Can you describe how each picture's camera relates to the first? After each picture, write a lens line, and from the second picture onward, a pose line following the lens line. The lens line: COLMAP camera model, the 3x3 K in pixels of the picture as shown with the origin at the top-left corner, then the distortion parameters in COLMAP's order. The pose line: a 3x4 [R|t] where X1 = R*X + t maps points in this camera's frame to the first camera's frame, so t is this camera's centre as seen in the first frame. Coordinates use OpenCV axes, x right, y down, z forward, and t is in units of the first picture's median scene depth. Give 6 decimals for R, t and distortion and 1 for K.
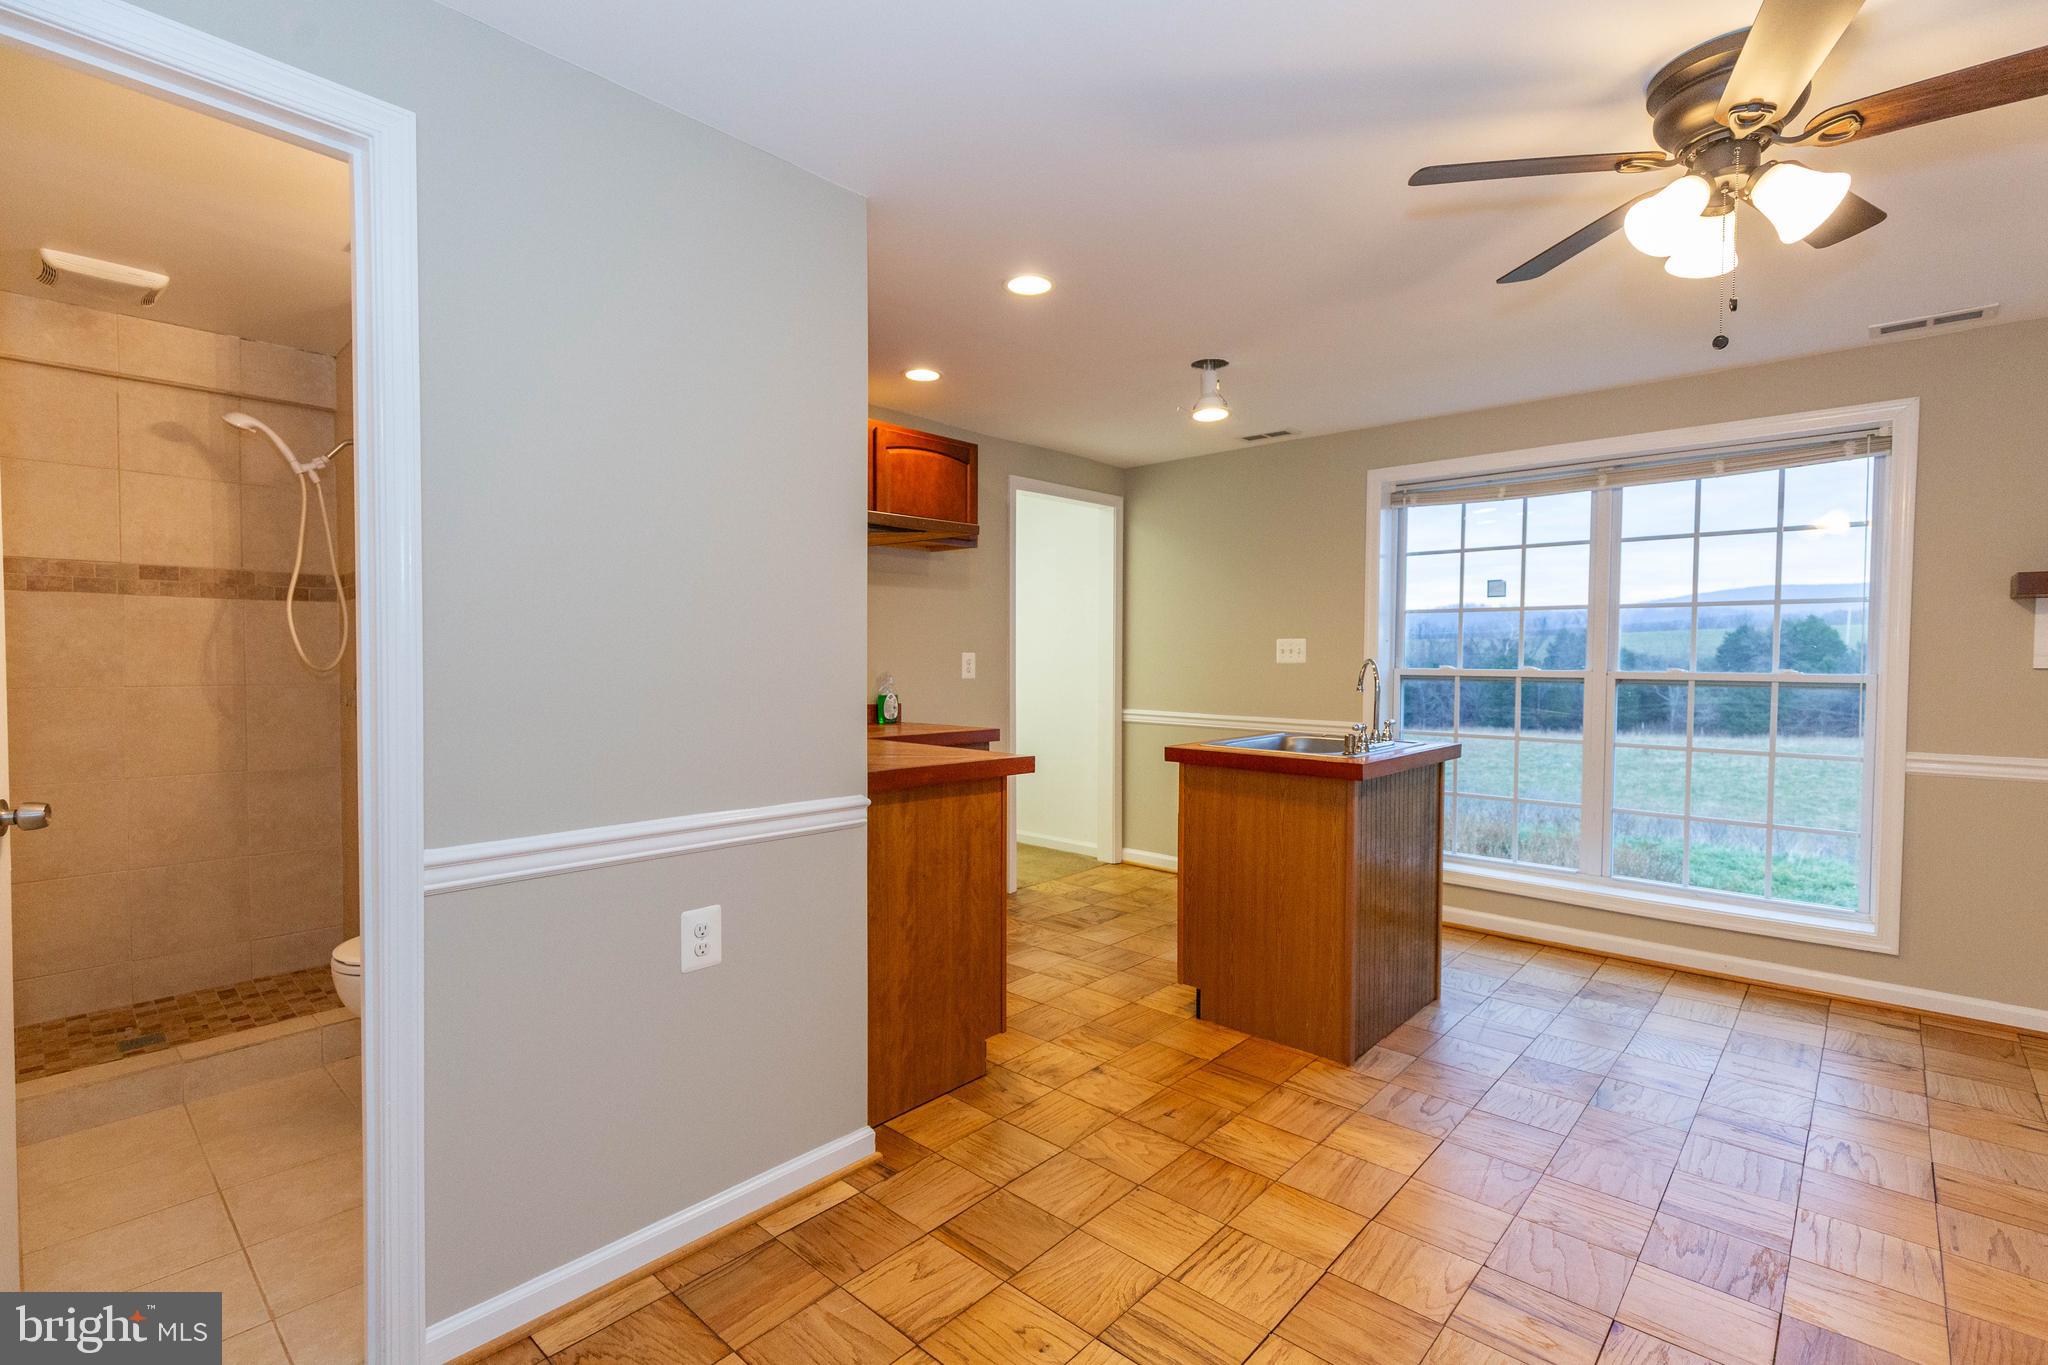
lens RADIAL K [[915.9, 0, 981.5], [0, 915.9, 694.3], [0, 0, 1]] dist [0.009927, -0.001670]
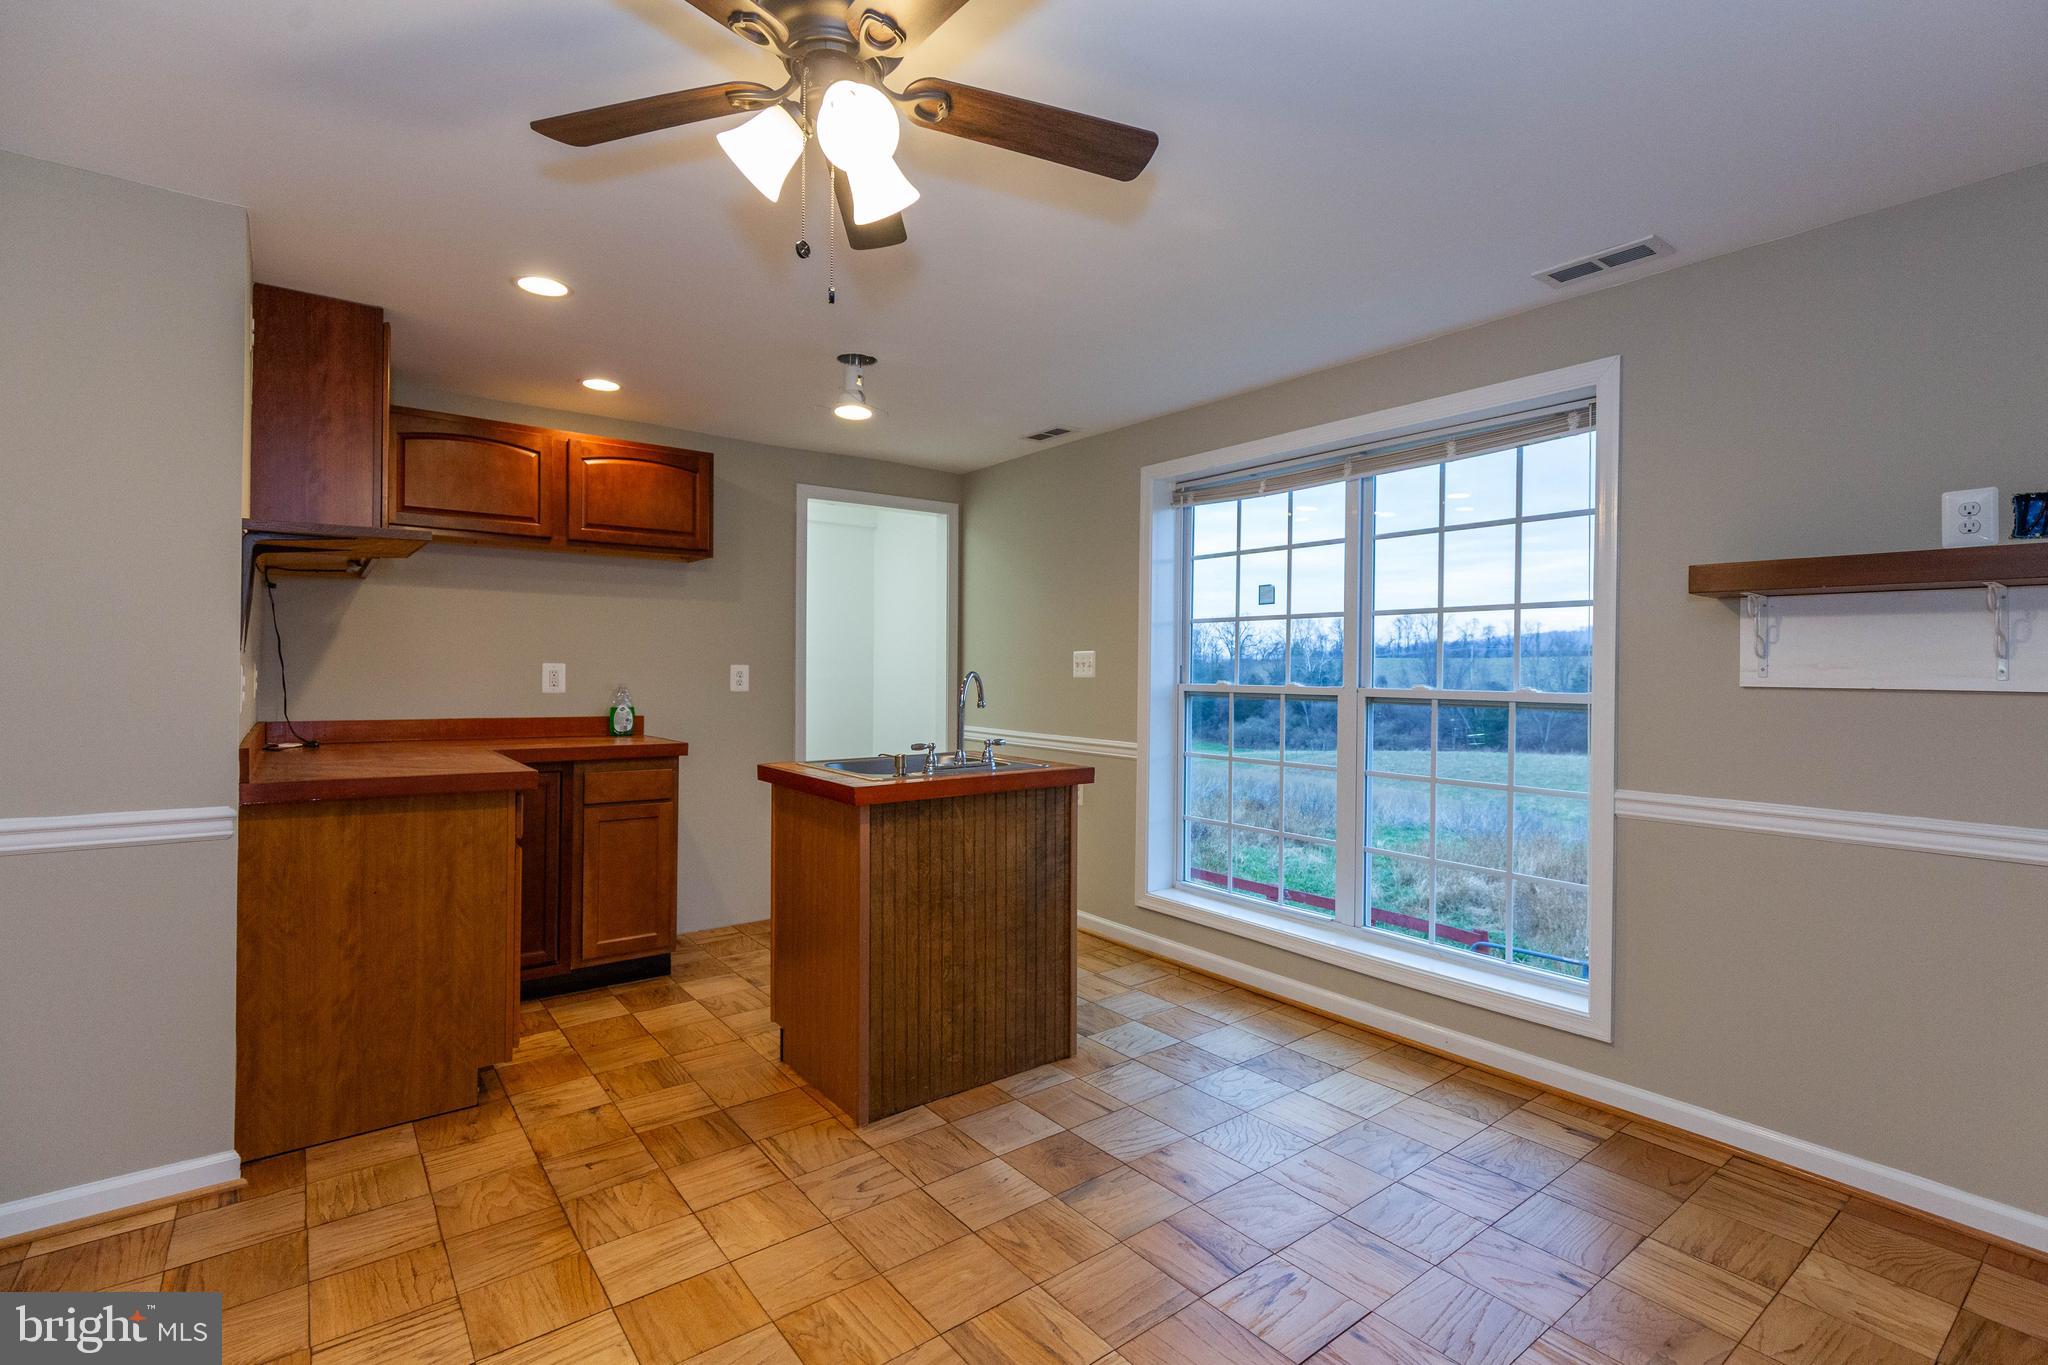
lens RADIAL K [[915.9, 0, 1011.7], [0, 915.9, 682.2], [0, 0, 1]] dist [0.009927, -0.001670]
pose [[0.986132, 0.005183, -0.165879, 0.612029], [-0.009855, 0.999577, -0.027353, -0.004345], [0.165667, 0.028608, 0.985767, 0.115459]]
